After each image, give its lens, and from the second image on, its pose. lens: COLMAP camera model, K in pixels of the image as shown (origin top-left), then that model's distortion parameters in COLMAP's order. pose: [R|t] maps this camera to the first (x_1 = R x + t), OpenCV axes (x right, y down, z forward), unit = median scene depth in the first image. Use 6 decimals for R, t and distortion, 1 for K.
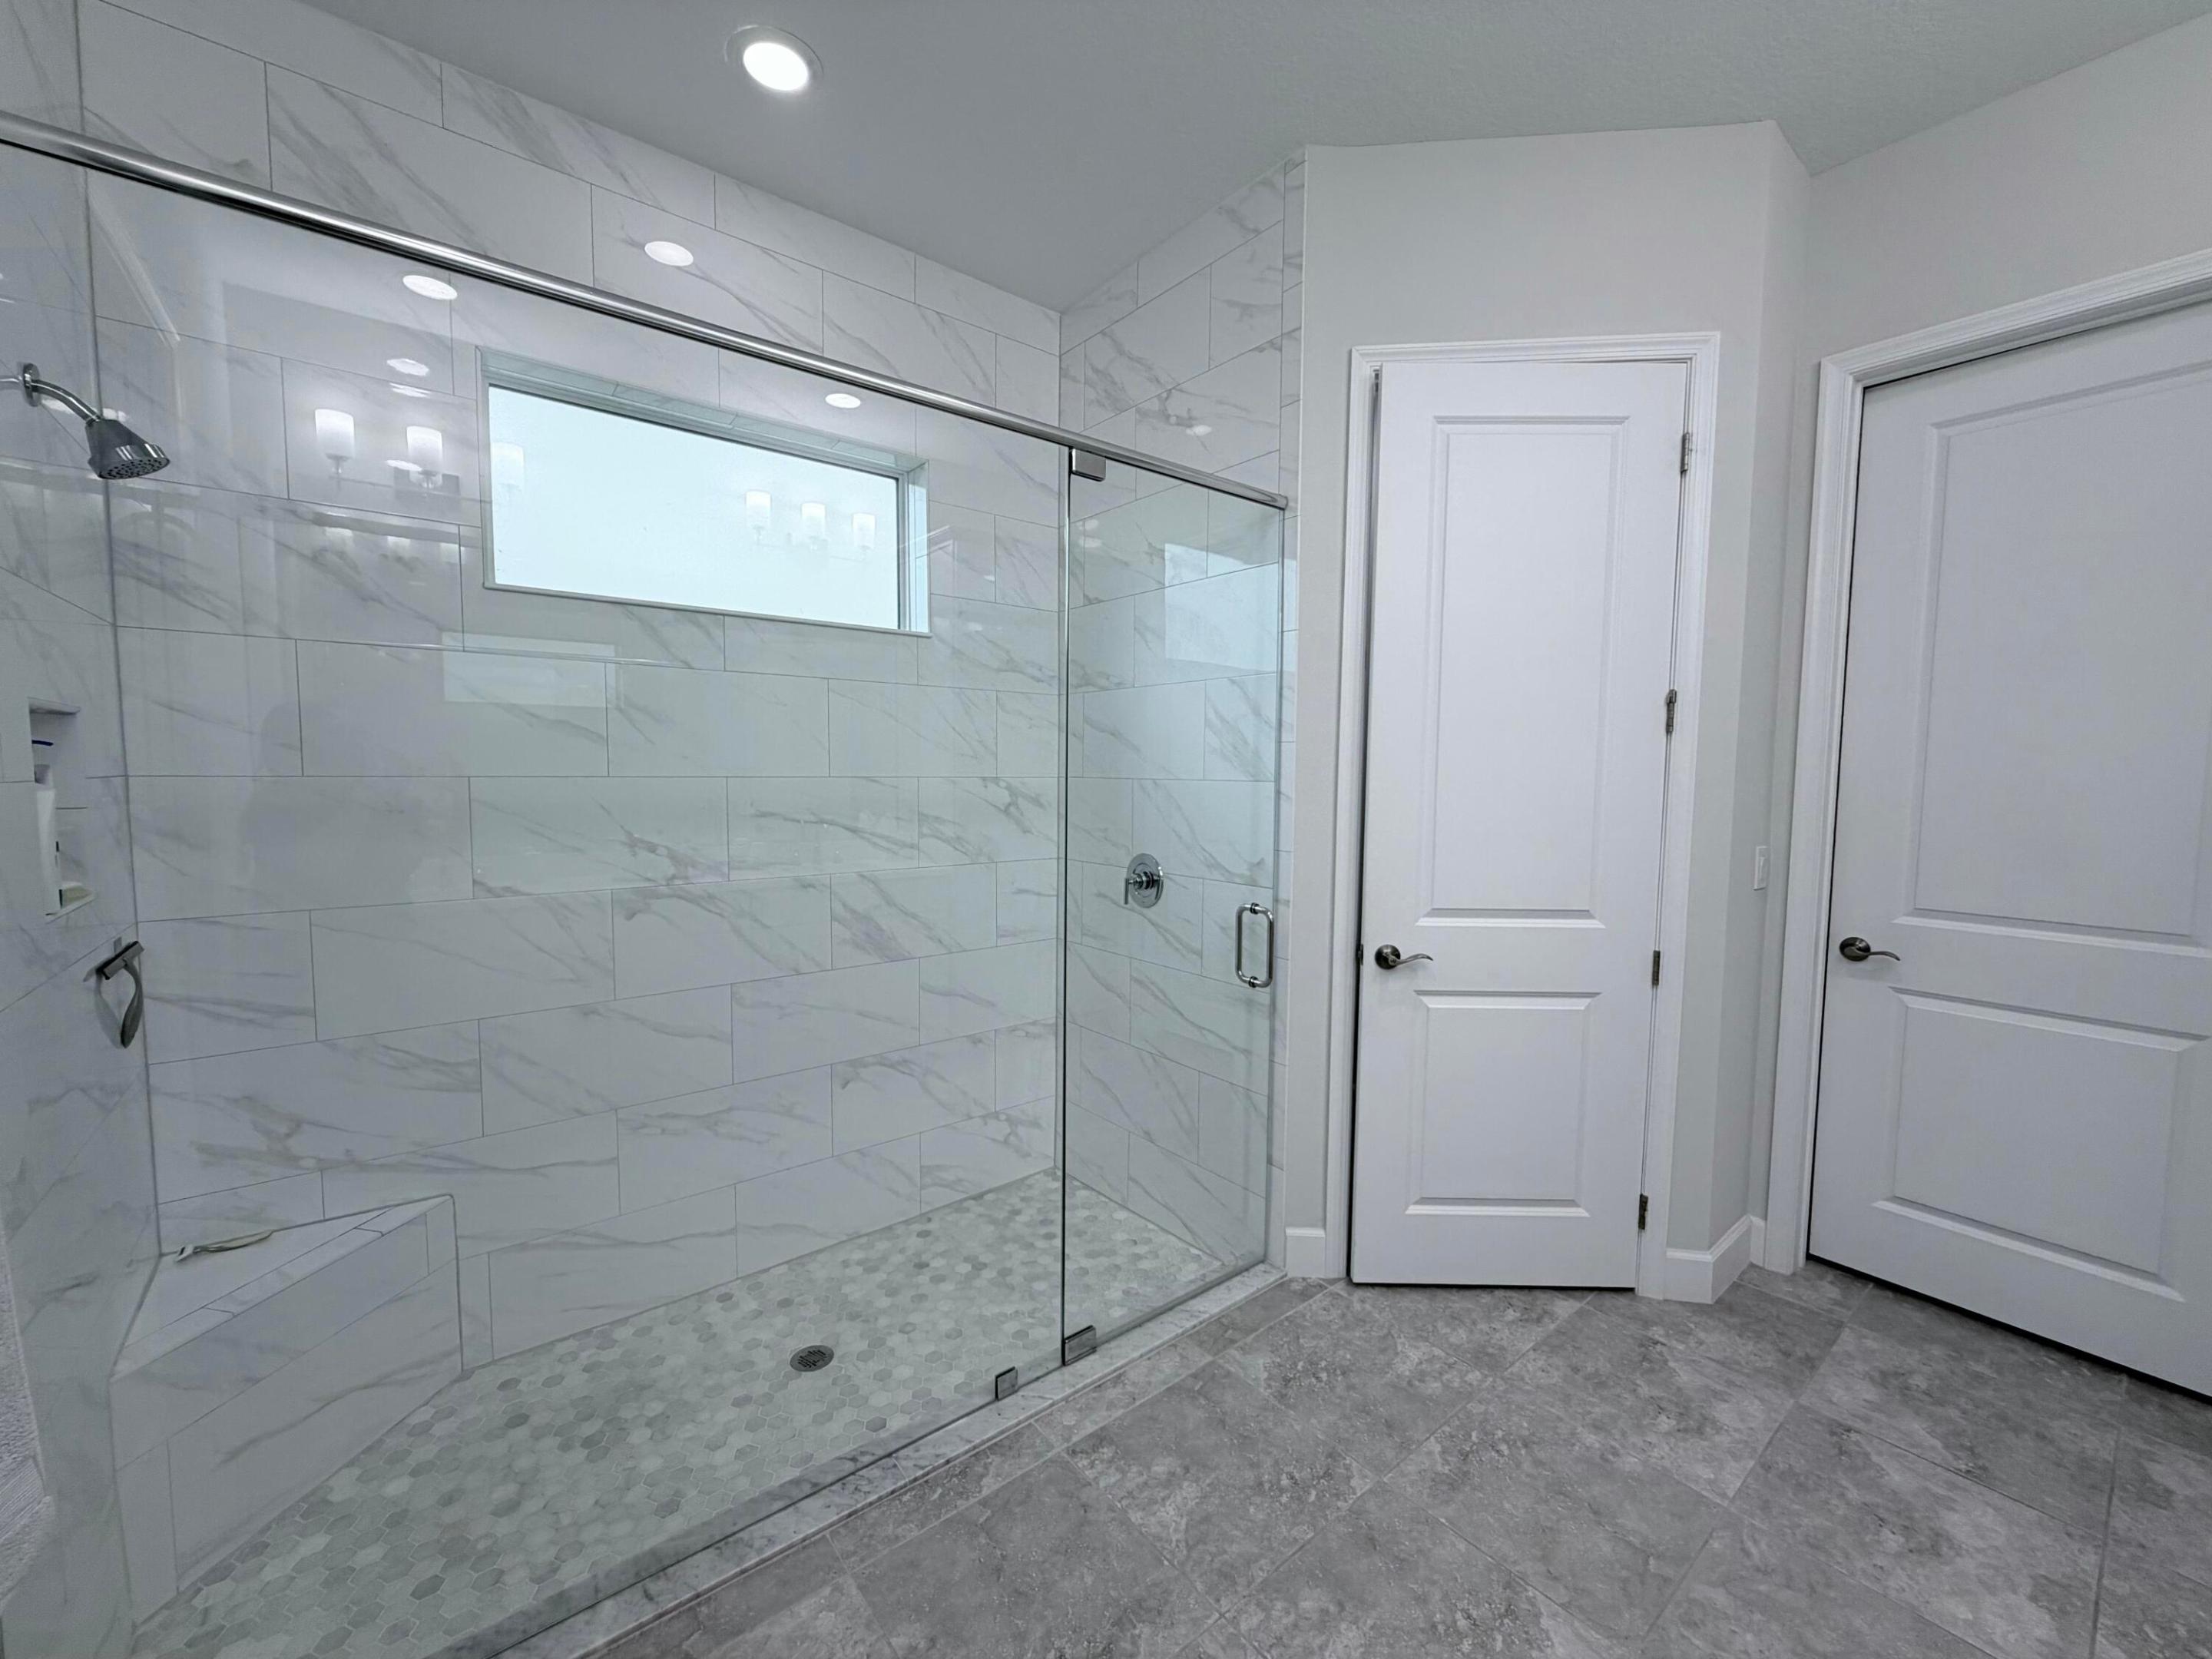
lens RADIAL K [[878.8, 0, 1103.7], [0, 878.8, 830.9], [0, 0, 1]] dist [-0.002193, 0.000069]
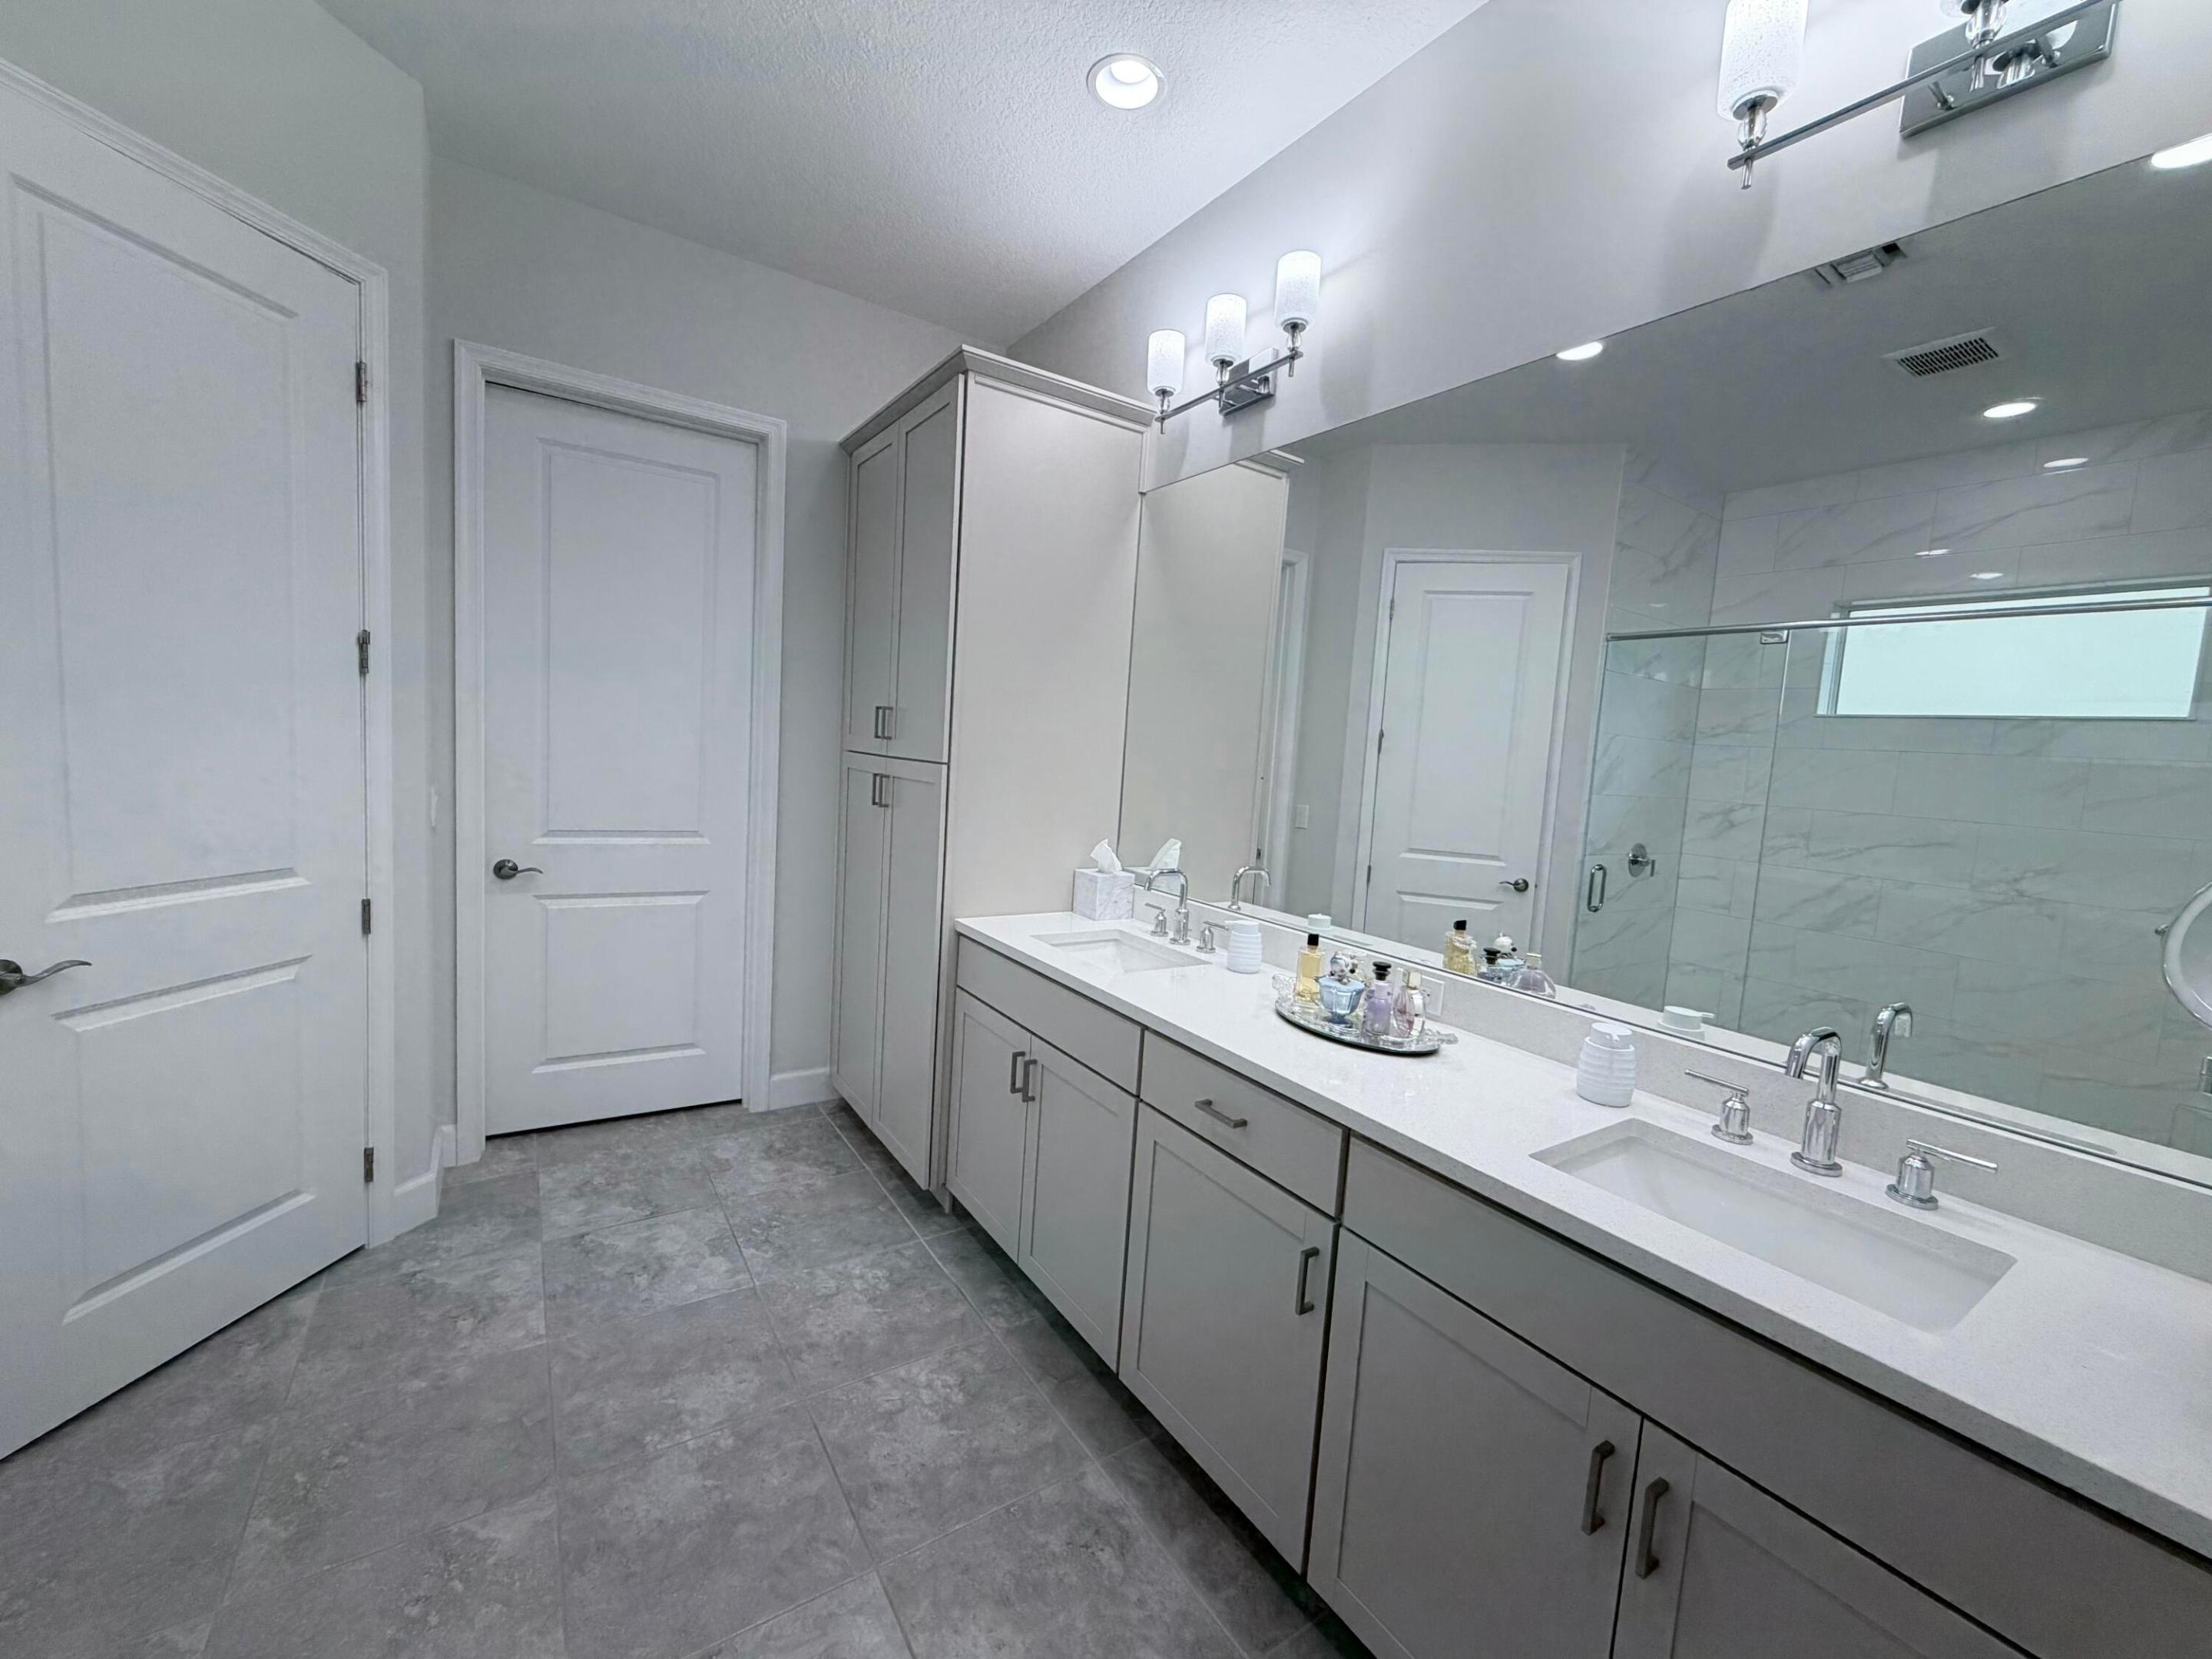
lens RADIAL K [[878.8, 0, 1103.5], [0, 878.8, 827.8], [0, 0, 1]] dist [-0.002193, 0.000069]
pose [[0.084498, -0.093907, 0.991989, -0.275051], [0.004382, 0.995575, 0.093873, -0.031762], [-0.996414, -0.003585, 0.084536, 0.109567]]
